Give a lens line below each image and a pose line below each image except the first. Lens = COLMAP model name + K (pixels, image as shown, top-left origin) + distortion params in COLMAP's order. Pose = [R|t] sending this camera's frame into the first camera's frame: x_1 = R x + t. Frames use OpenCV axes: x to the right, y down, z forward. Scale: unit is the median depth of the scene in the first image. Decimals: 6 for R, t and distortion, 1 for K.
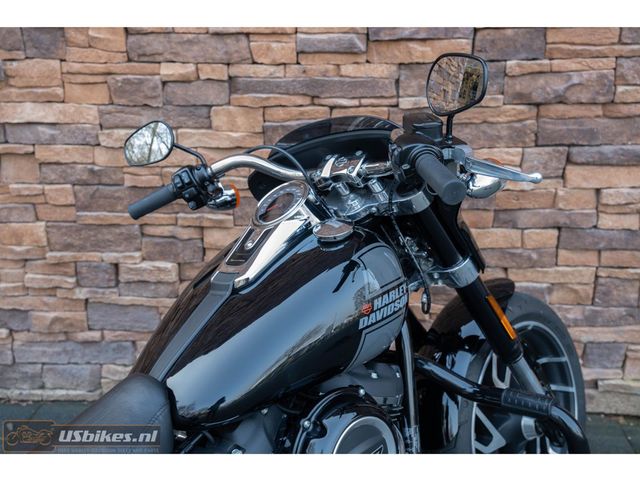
lens RADIAL K [[746.1, 0, 318.6], [0, 746.1, 226.8], [0, 0, 1]] dist [0.091551, 0.000000]
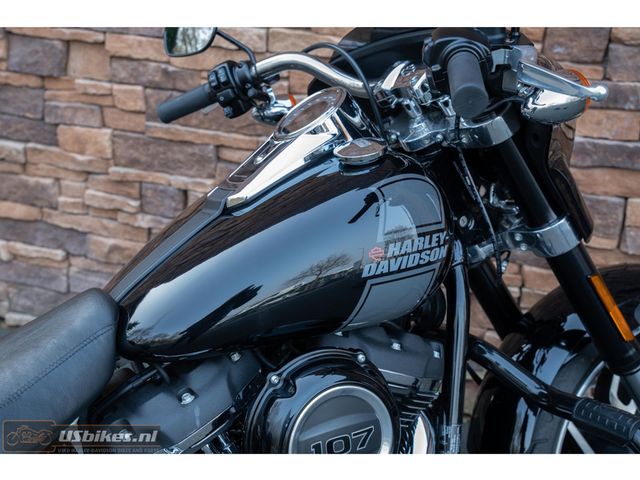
lens RADIAL K [[966.5, 0, 287.0], [0, 966.5, 265.2], [0, 0, 1]] dist [0.210519, 0.000000]
pose [[0.956672, 0.142198, -0.254083, 0.131245], [-0.123534, 0.988427, 0.088046, 0.025010], [0.263663, -0.052844, 0.963166, 0.000021]]
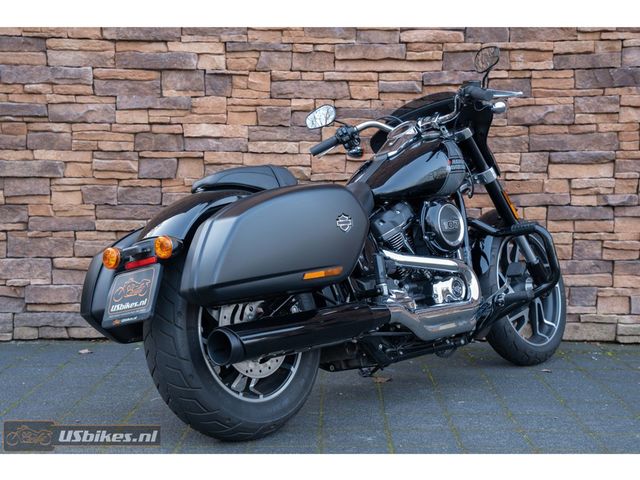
lens RADIAL K [[1117.5, 0, 337.0], [0, 1117.5, 247.8], [0, 0, 1]] dist [0.332145, 0.000000]
pose [[0.996712, 0.007678, 0.080664, -0.305789], [0.011558, 0.971850, -0.235317, 0.648530], [-0.080200, 0.235476, 0.968566, -1.232057]]
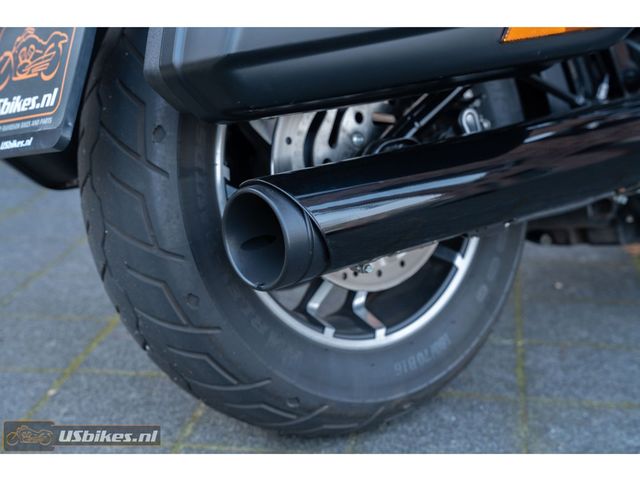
lens RADIAL K [[1189.5, 0, 322.2], [0, 1189.5, 242.9], [0, 0, 1]] dist [0.413171, 0.000000]
pose [[0.997622, 0.031143, -0.061478, -0.275787], [-0.033596, 0.998663, -0.039275, 0.455350], [0.060173, 0.041247, 0.997335, -0.333870]]
